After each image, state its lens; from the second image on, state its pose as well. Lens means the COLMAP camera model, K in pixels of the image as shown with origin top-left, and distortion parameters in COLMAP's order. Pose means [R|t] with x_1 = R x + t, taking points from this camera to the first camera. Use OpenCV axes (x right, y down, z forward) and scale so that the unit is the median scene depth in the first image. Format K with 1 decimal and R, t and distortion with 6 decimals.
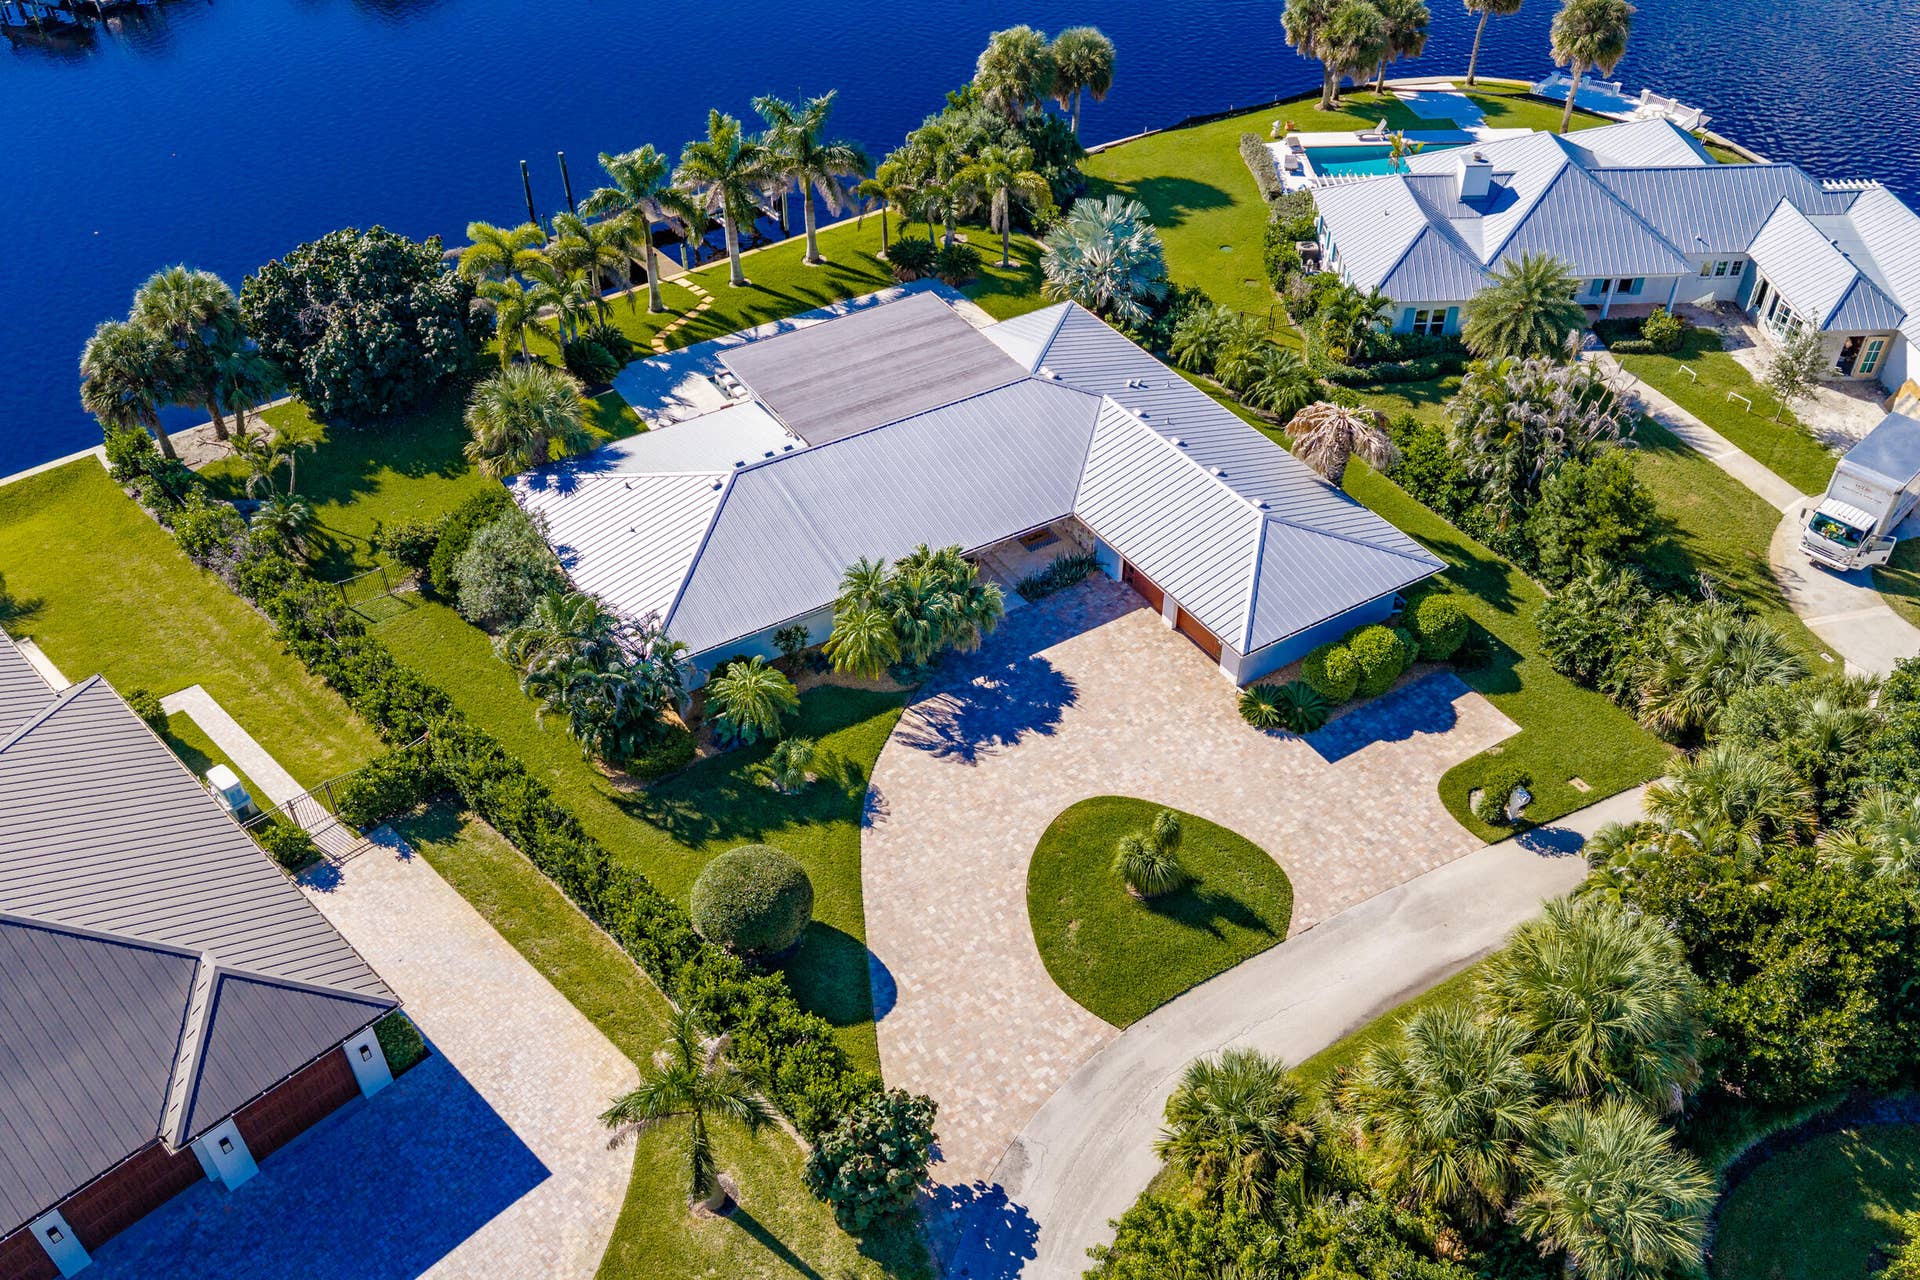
lens RADIAL K [[1593.7, 0, 968.8], [0, 1593.7, 641.6], [0, 0, 1]] dist [0.028805, -0.044798]
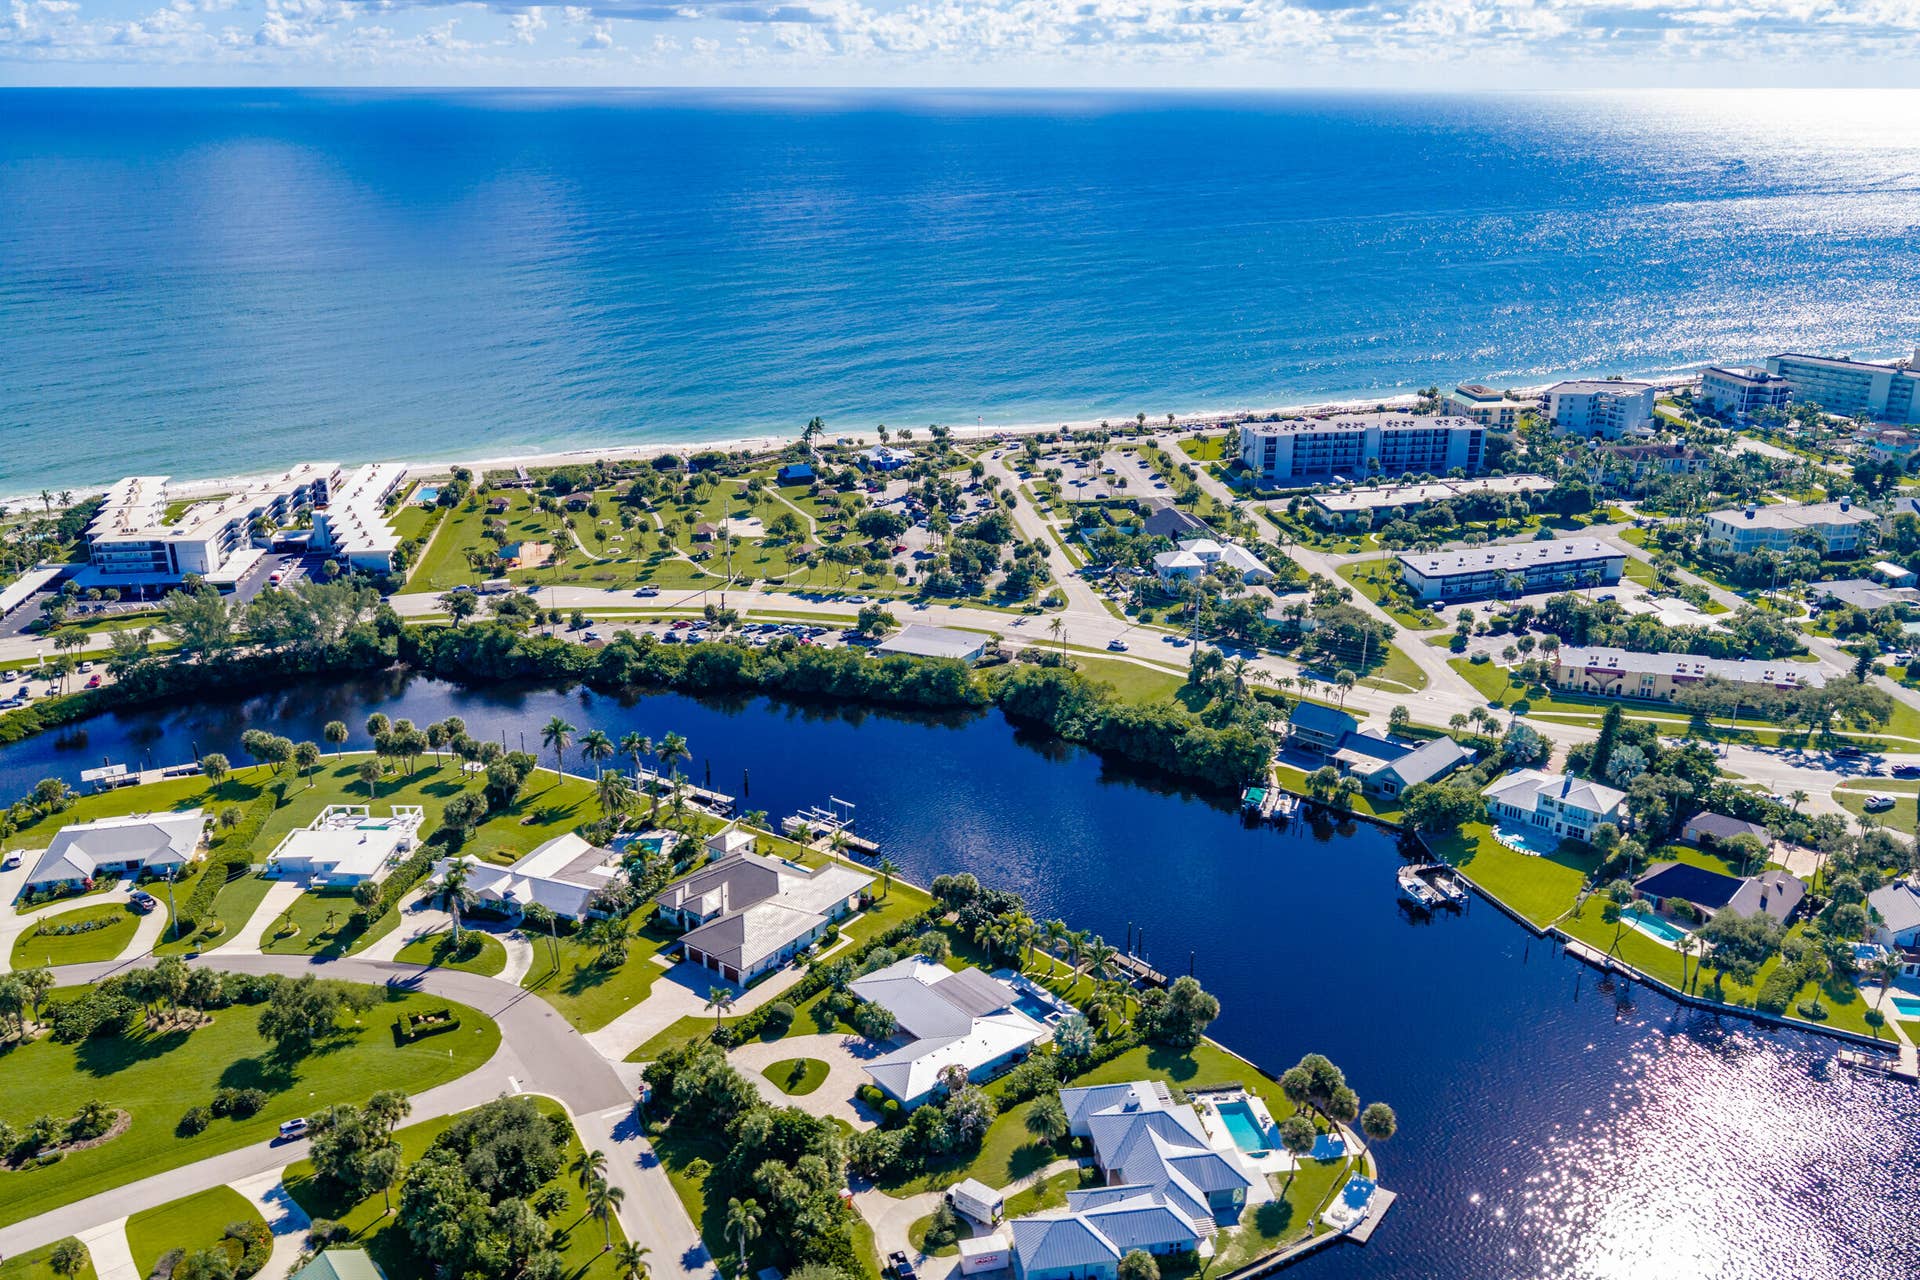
lens RADIAL K [[1593.7, 0, 969.2], [0, 1593.7, 653.9], [0, 0, 1]] dist [0.028805, -0.044798]
pose [[0.135916, 0.342427, -0.929661, 3.249241], [-0.638163, 0.748025, 0.182225, -1.511818], [0.757809, 0.568508, 0.320193, -0.564394]]
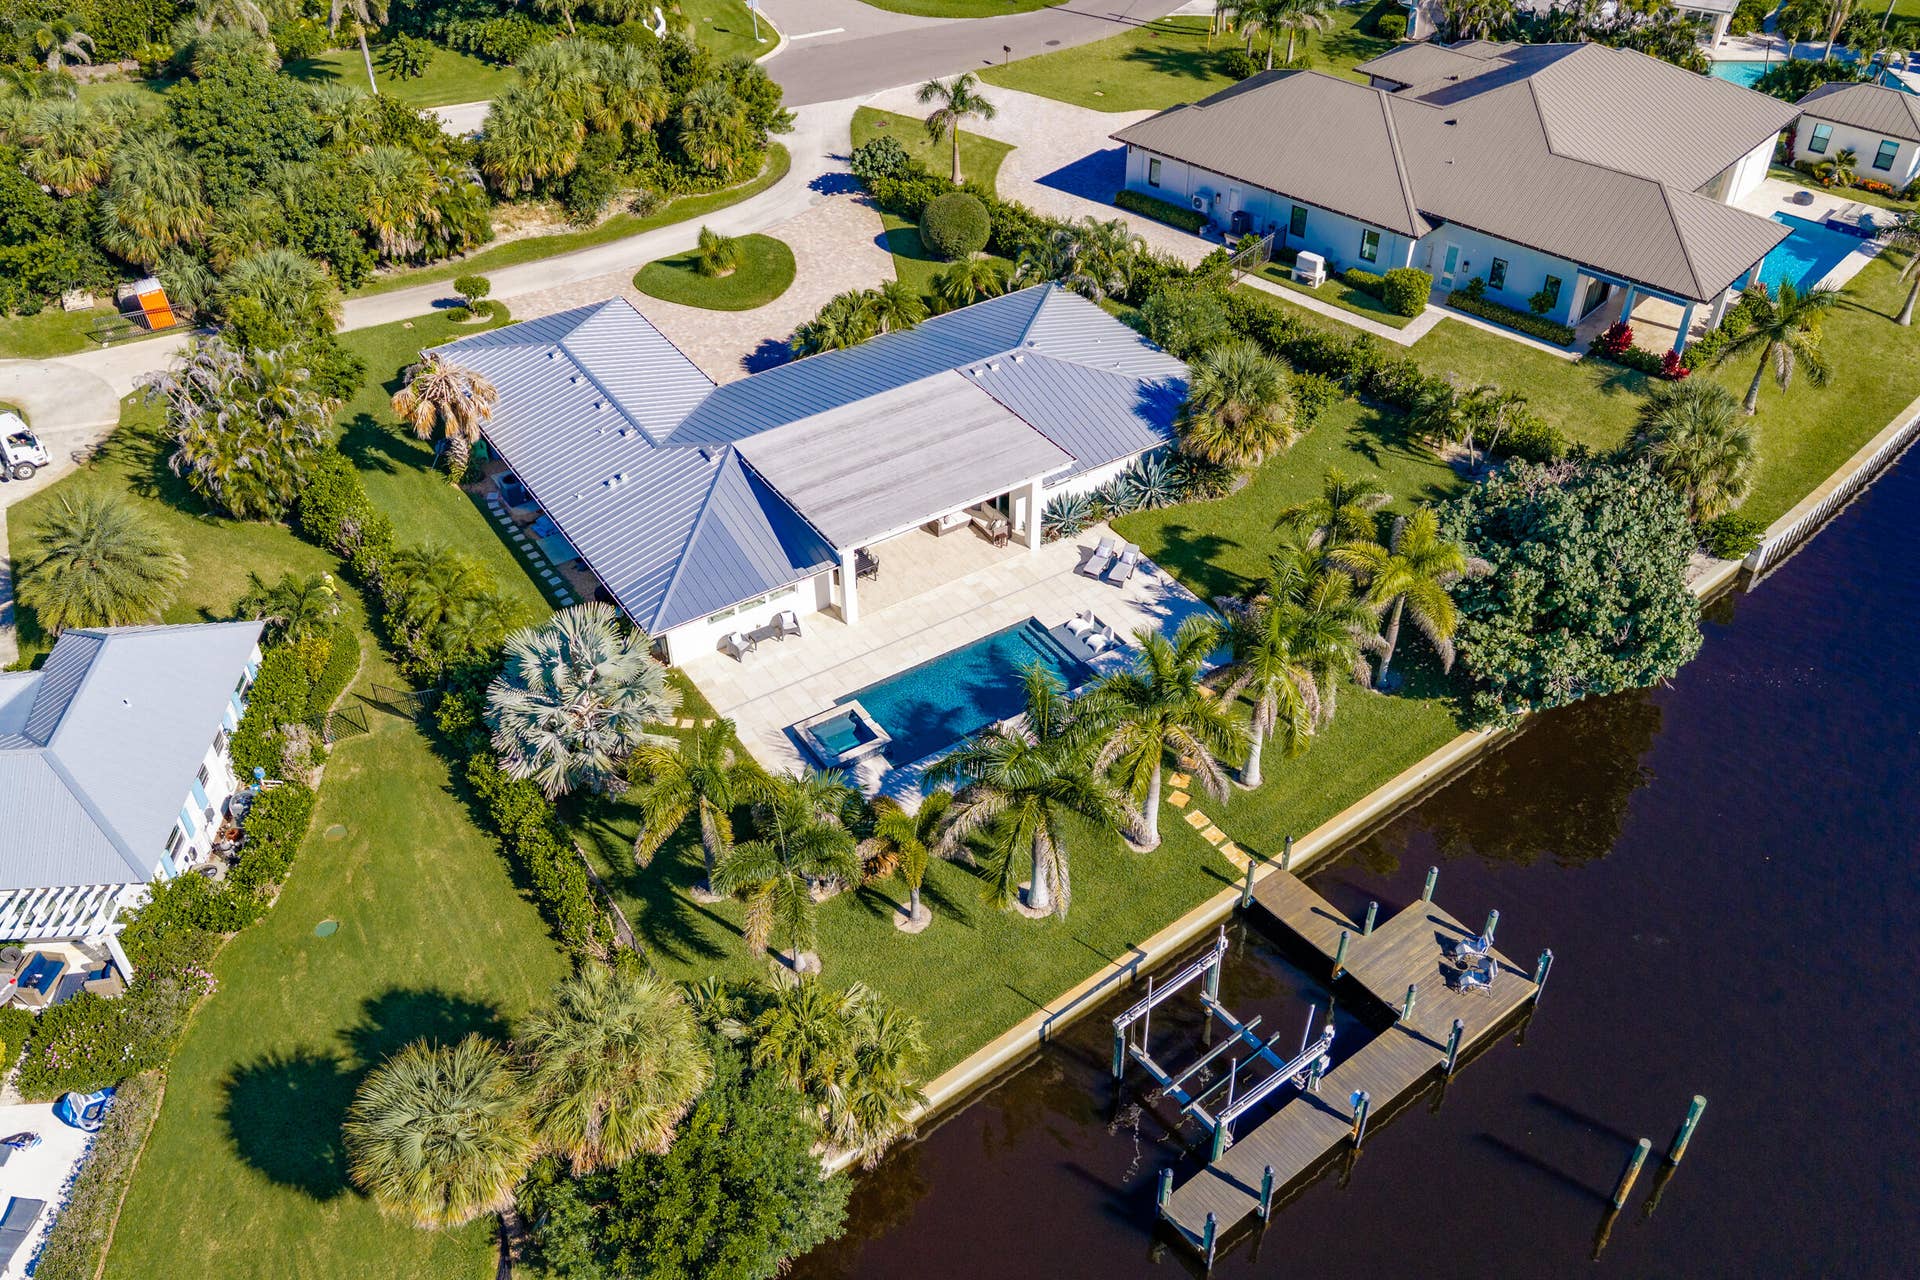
lens RADIAL K [[1593.7, 0, 965.1], [0, 1593.7, 649.5], [0, 0, 1]] dist [0.028805, -0.044798]
pose [[-0.999662, 0.023655, -0.010740, -0.096732], [-0.006184, 0.184864, 0.982745, -1.210977], [0.025232, 0.982479, -0.184655, 1.473380]]
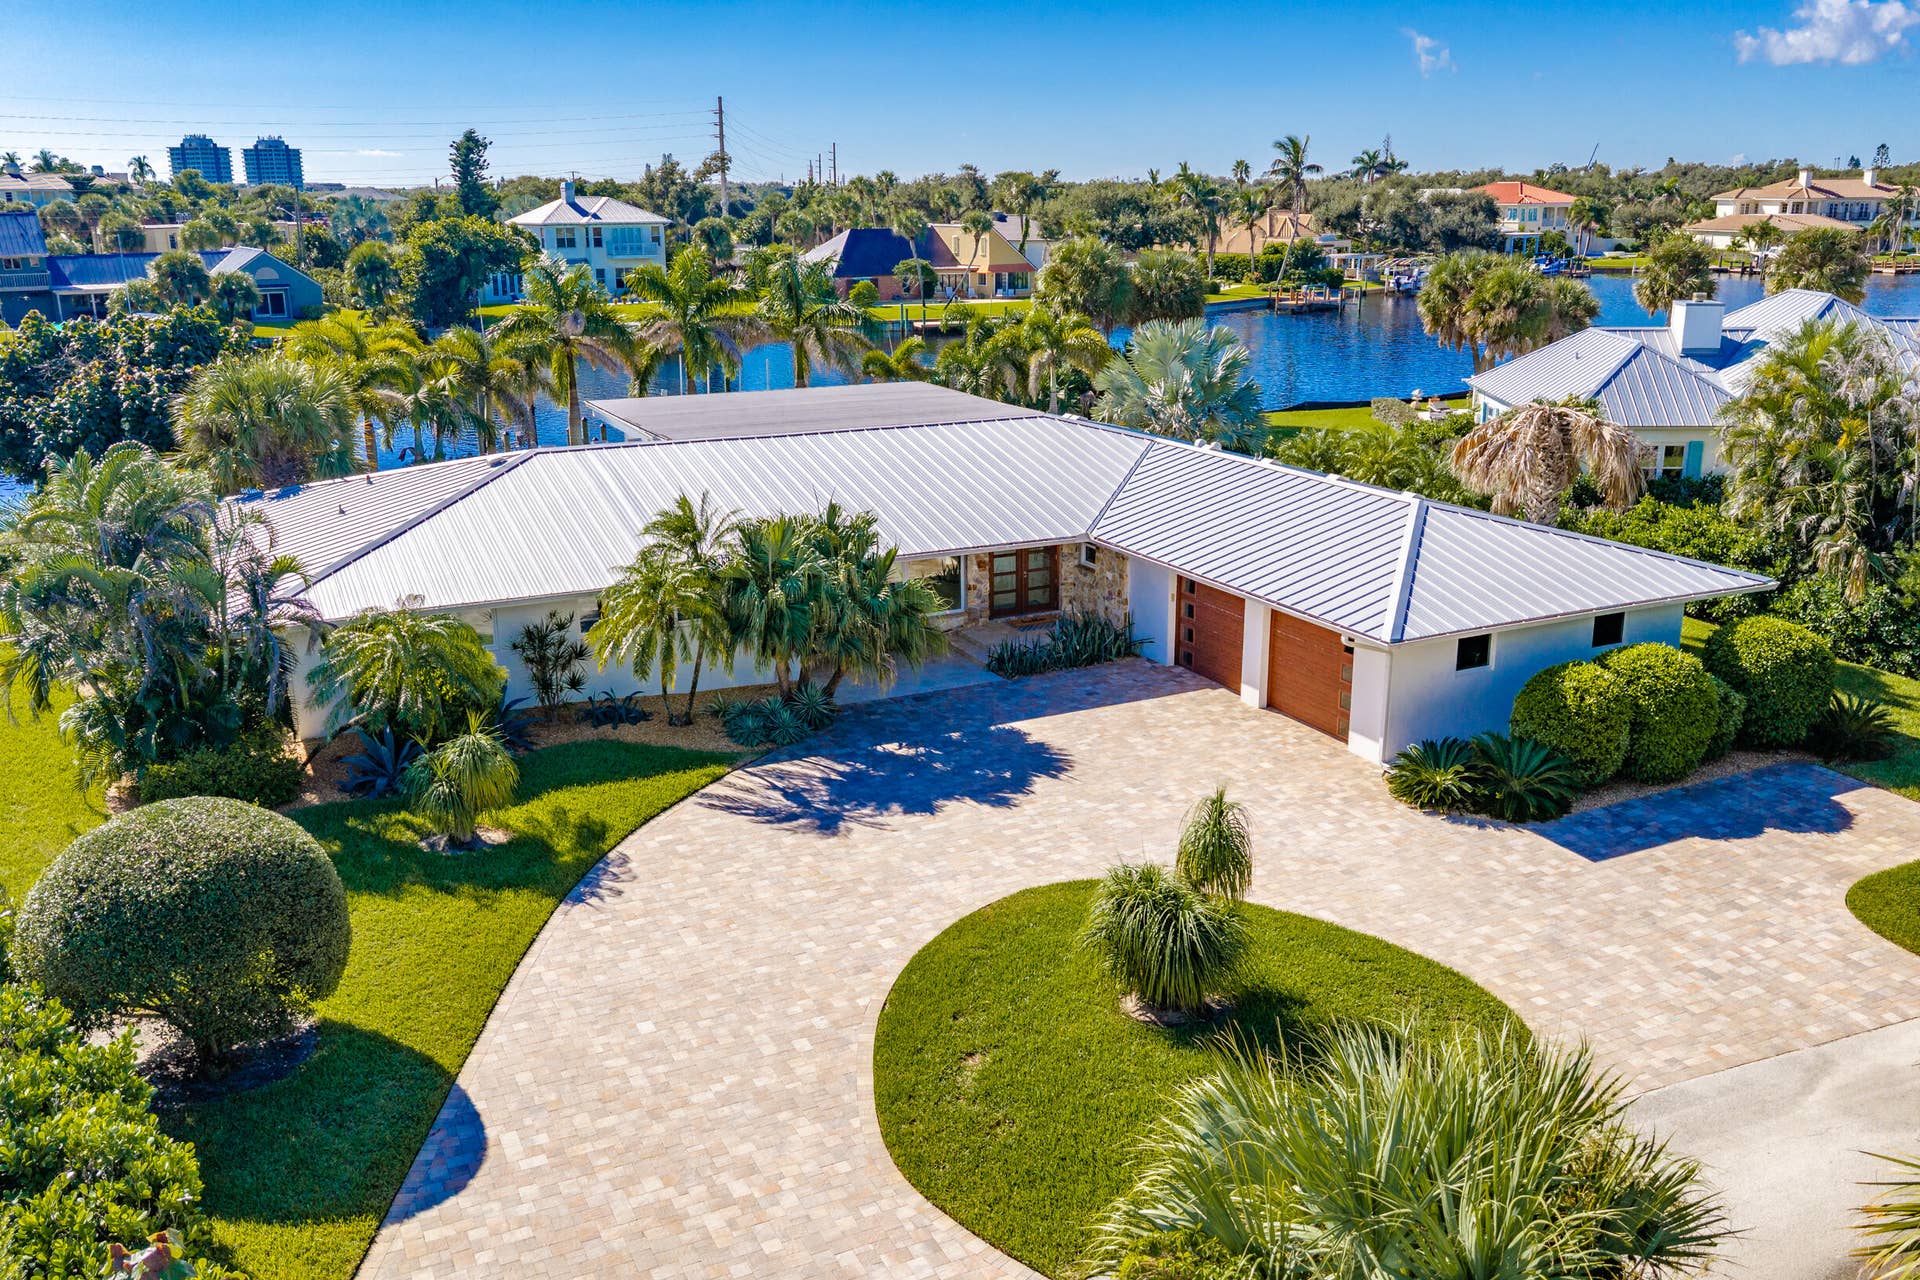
lens RADIAL K [[1593.7, 0, 969.0], [0, 1593.7, 634.1], [0, 0, 1]] dist [0.028805, -0.044798]
pose [[0.994766, 0.024993, -0.099075, 0.085532], [-0.063758, 0.909528, -0.410724, 0.207971], [0.079846, 0.414891, 0.906361, 0.506734]]
